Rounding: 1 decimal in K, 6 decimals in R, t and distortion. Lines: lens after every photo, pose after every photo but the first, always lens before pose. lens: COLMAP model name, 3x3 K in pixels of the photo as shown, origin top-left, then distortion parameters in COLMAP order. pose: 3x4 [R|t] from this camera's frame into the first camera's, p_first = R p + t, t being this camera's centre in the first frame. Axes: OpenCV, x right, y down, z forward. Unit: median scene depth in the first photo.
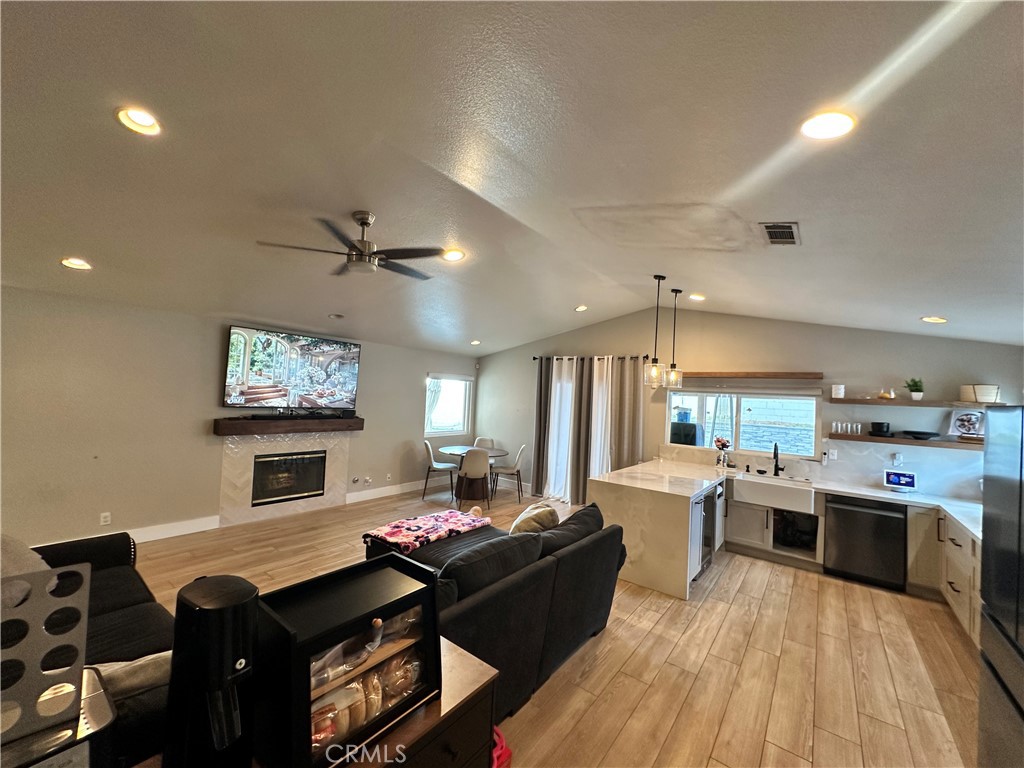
lens RADIAL K [[409.3, 0, 515.3], [0, 409.3, 382.0], [0, 0, 1]] dist [-0.011904, -0.000080]
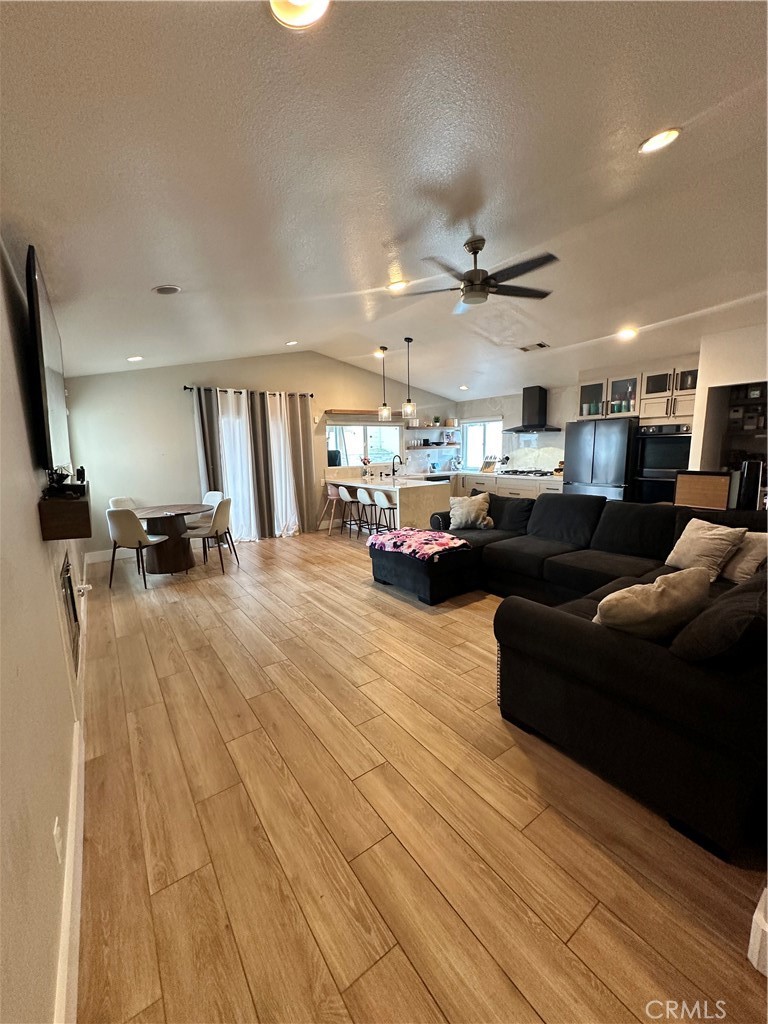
lens RADIAL K [[409.3, 0, 385.8], [0, 409.3, 511.9], [0, 0, 1]] dist [-0.011904, -0.000080]
pose [[0.296638, -0.209077, 0.931822, -0.891654], [0.009631, 0.976346, 0.216001, 0.015528], [-0.954941, -0.055100, 0.291635, 0.512622]]
